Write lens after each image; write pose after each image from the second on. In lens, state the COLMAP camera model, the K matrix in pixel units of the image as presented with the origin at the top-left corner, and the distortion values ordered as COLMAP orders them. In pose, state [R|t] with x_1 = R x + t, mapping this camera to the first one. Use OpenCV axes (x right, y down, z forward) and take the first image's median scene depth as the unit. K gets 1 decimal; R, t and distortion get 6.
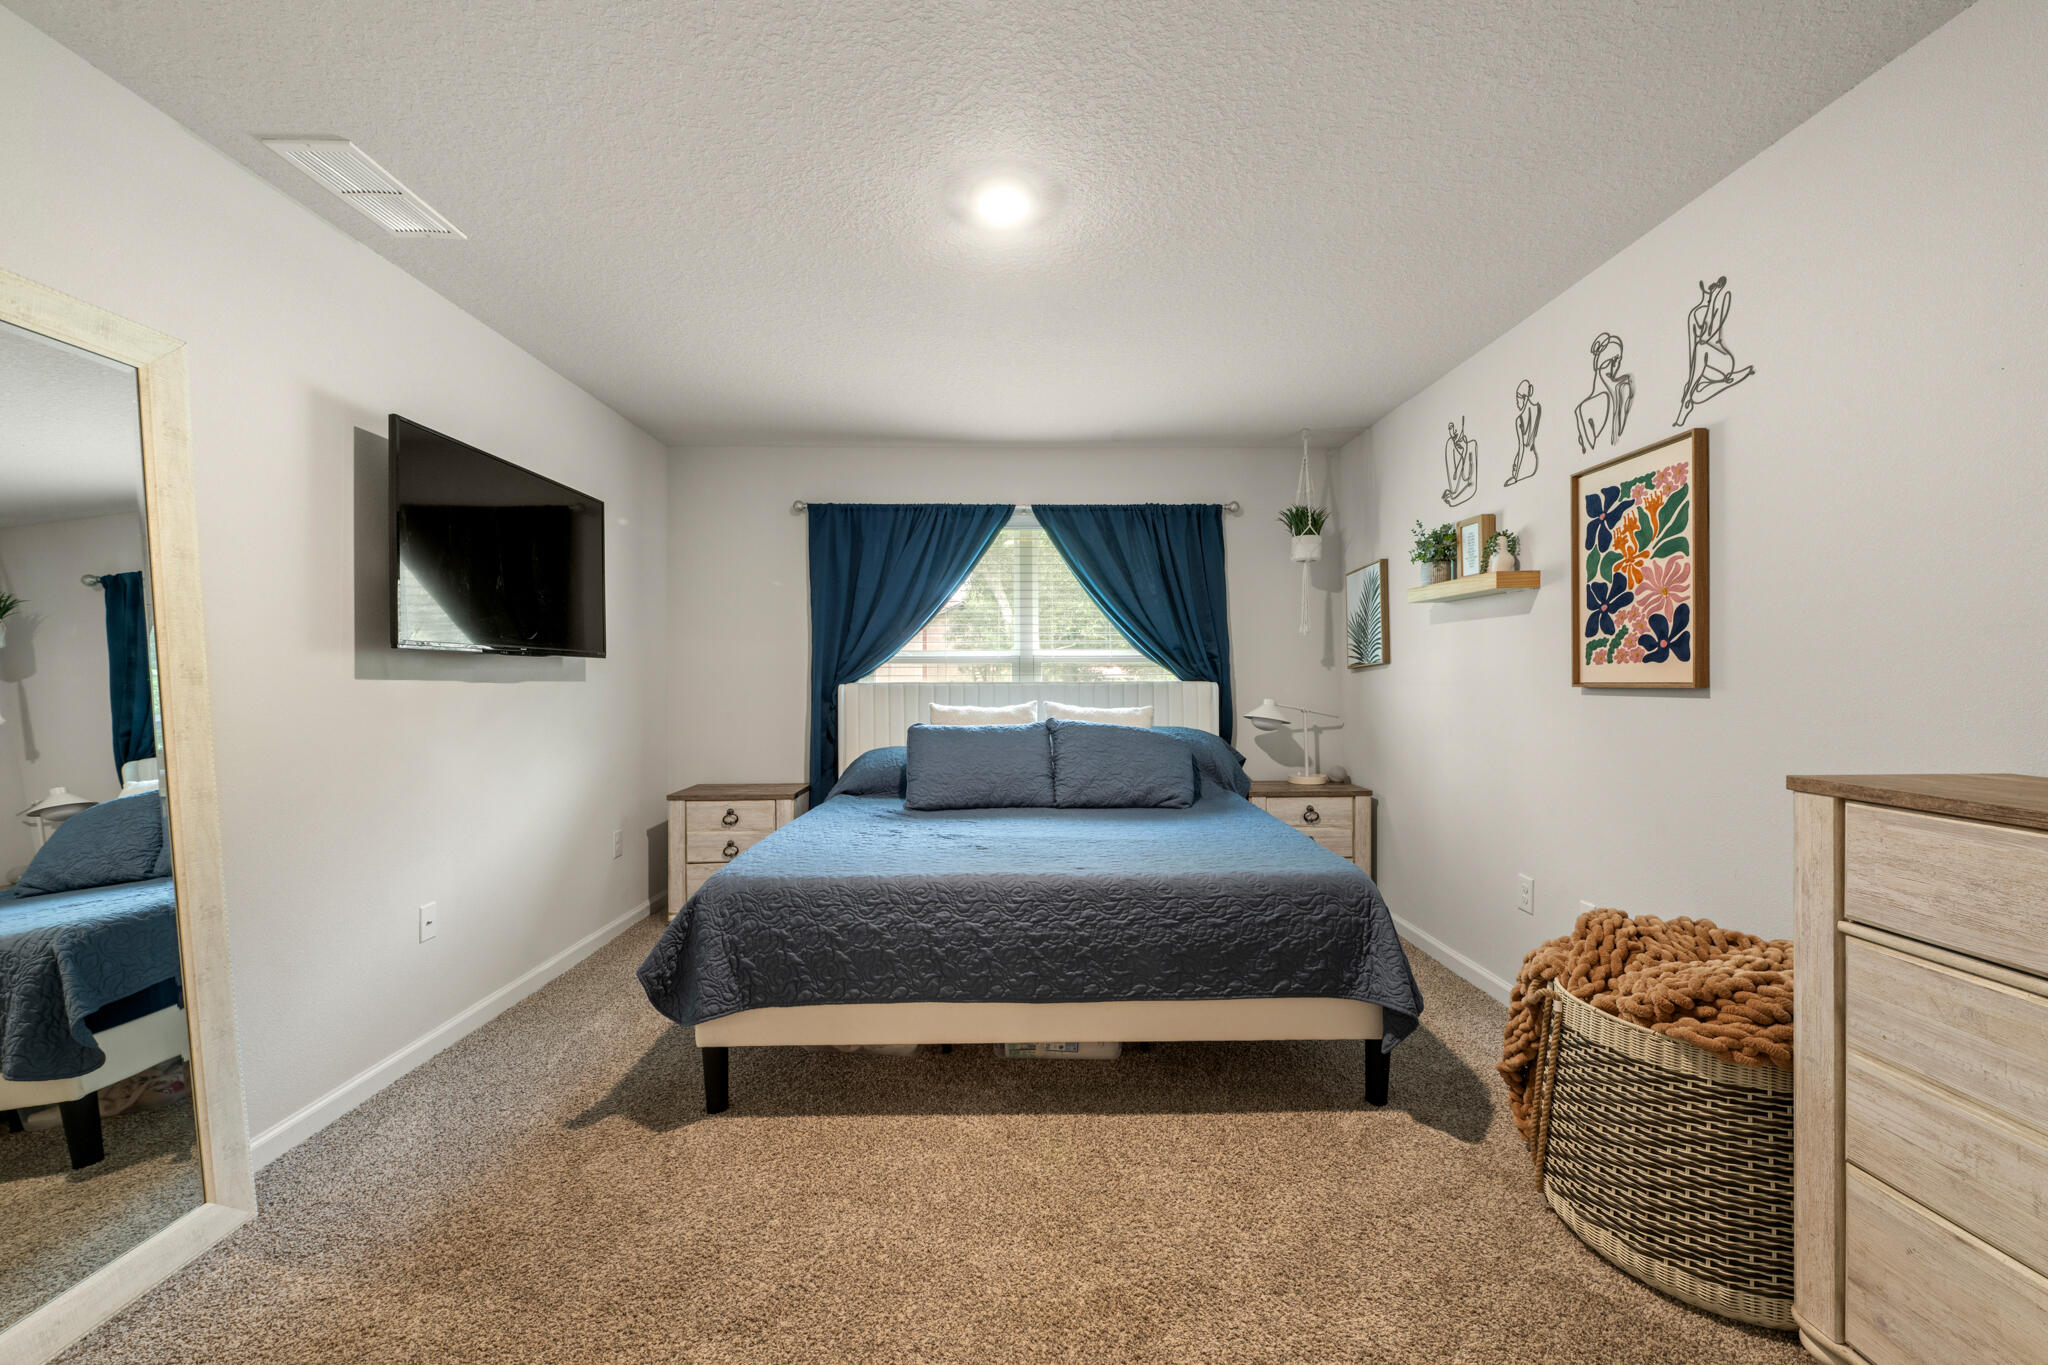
lens RADIAL K [[804.2, 0, 1032.1], [0, 804.2, 678.0], [0, 0, 1]] dist [0.000816, -0.001077]
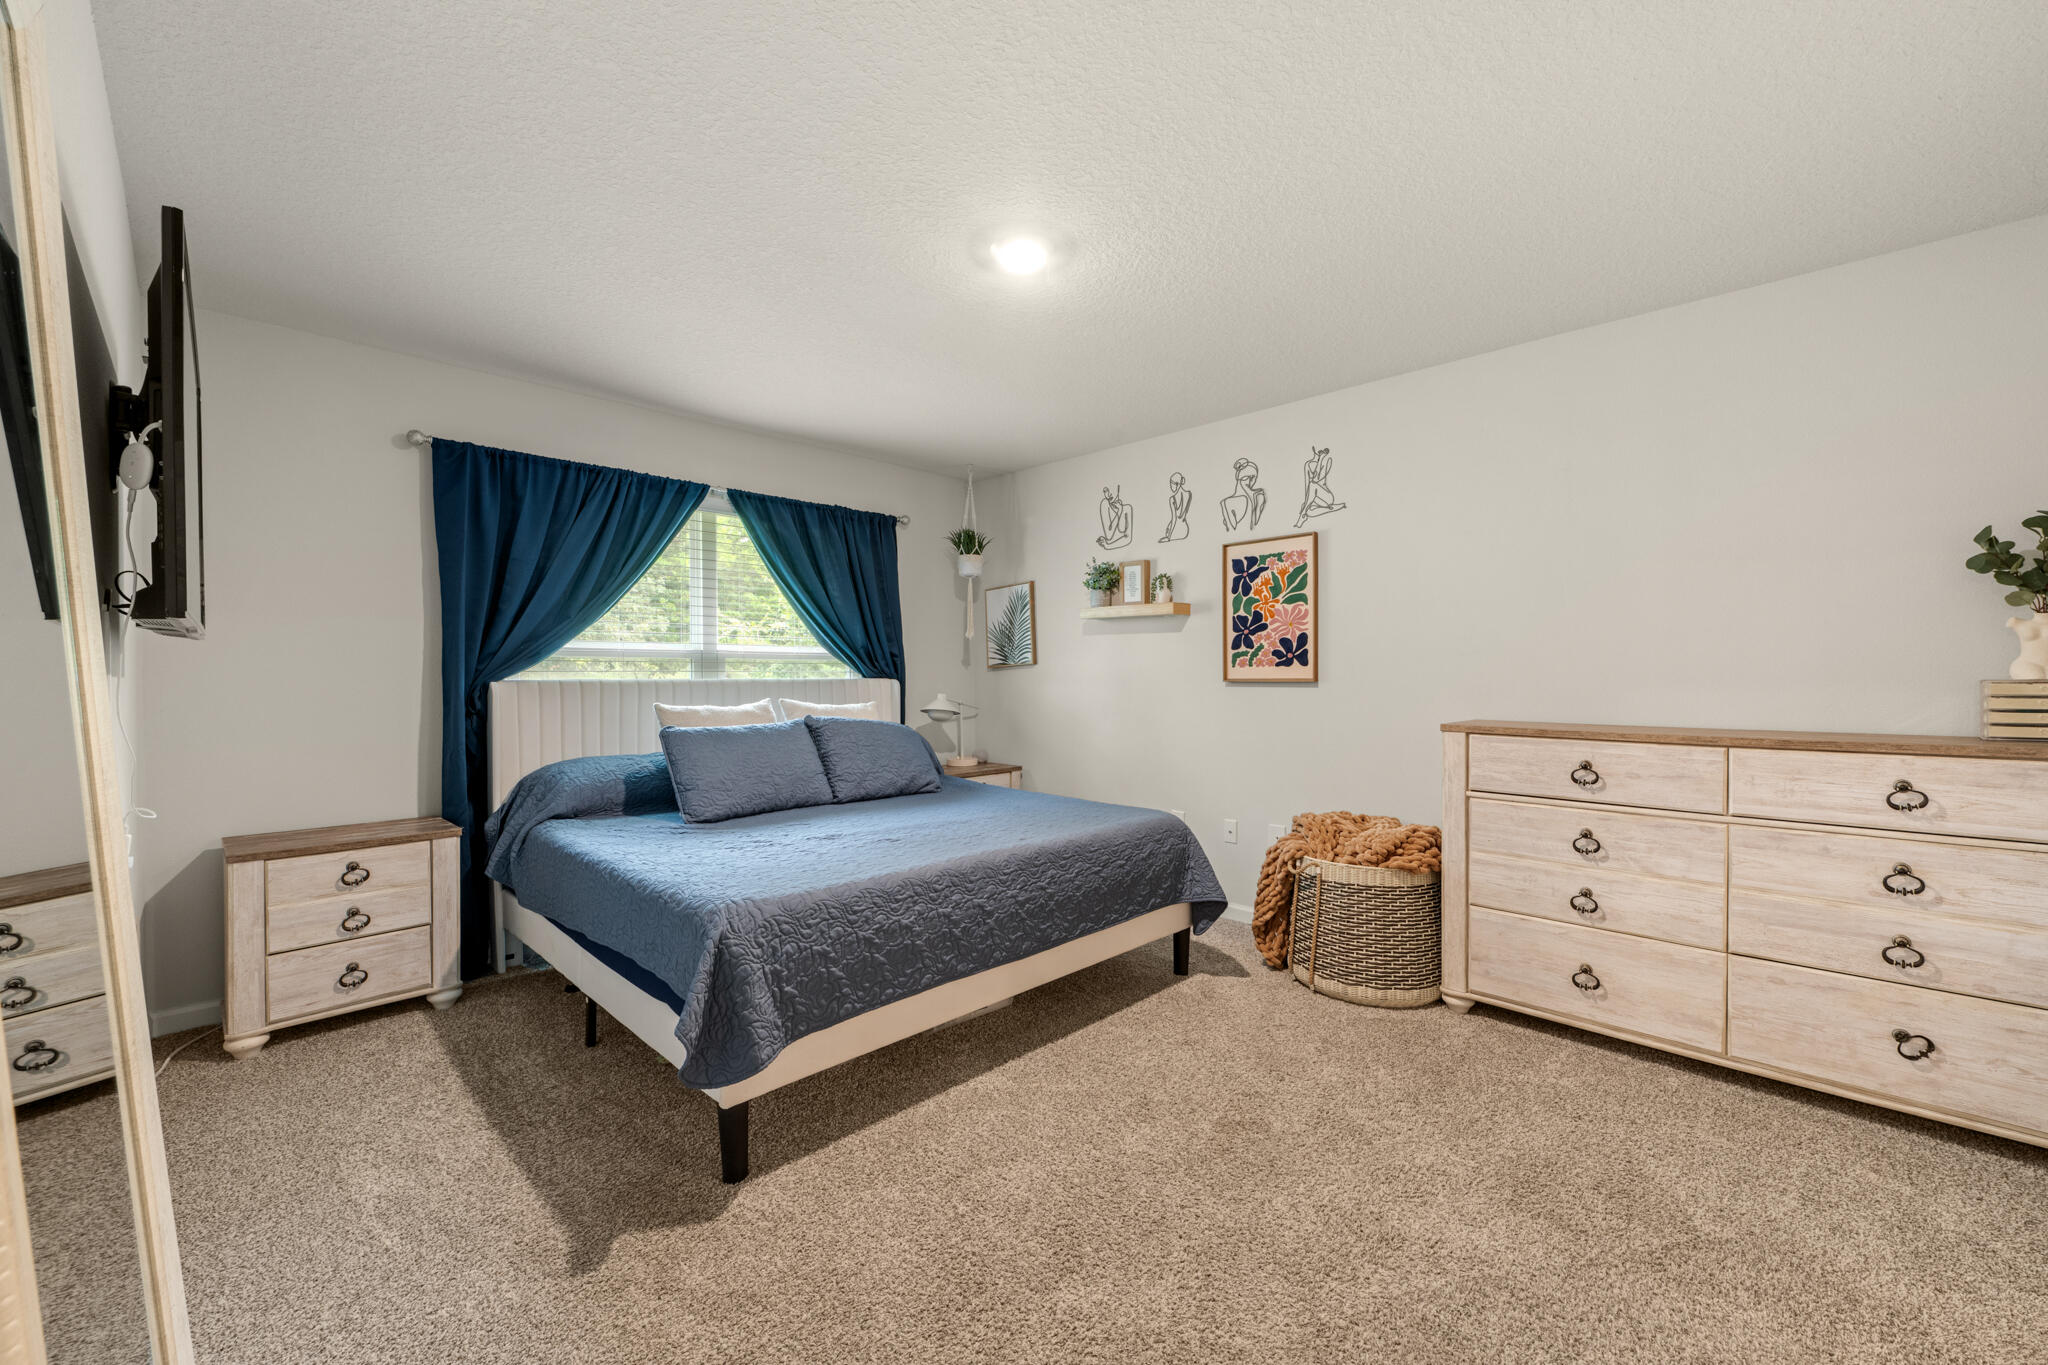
lens RADIAL K [[804.2, 0, 1032.1], [0, 804.2, 678.0], [0, 0, 1]] dist [0.000816, -0.001077]
pose [[0.718364, 0.001085, 0.695666, -0.692687], [-0.002519, 0.999996, 0.001042, 0.003490], [-0.695663, -0.002501, 0.718364, 0.151564]]
